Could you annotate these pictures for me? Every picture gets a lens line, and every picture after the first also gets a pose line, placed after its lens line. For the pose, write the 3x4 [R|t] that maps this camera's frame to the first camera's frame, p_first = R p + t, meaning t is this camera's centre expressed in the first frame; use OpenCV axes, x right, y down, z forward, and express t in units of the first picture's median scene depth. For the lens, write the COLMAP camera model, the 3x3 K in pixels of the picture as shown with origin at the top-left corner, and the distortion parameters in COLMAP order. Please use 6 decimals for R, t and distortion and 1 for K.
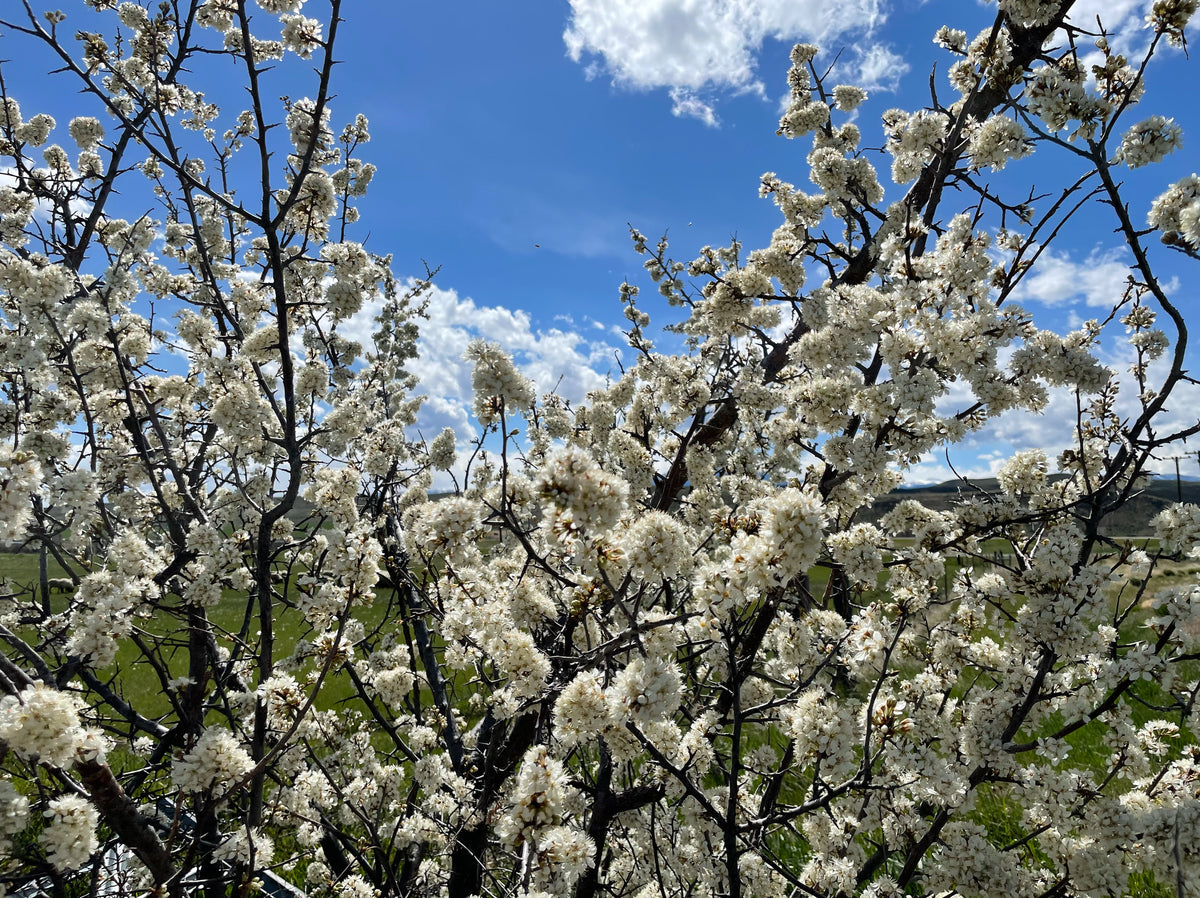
lens RADIAL K [[944.9, 0, 599.1], [0, 944.9, 428.2], [0, 0, 1]] dist [0.071248, -0.130091]
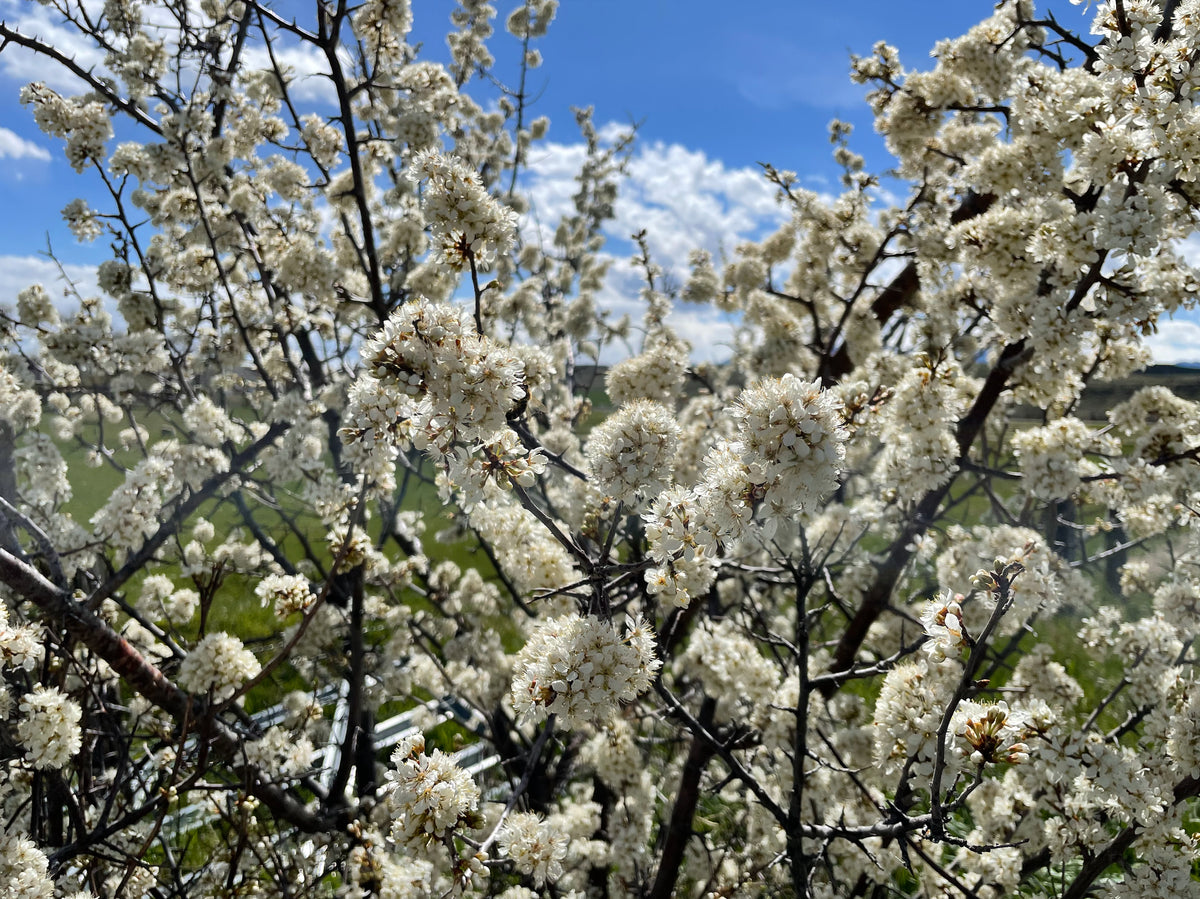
lens RADIAL K [[944.9, 0, 599.1], [0, 944.9, 428.7], [0, 0, 1]] dist [0.071248, -0.130091]
pose [[0.964208, 0.037607, -0.262468, 0.124297], [-0.001796, 0.990794, 0.135365, 0.010264], [0.265142, -0.130048, 0.955399, 0.209651]]
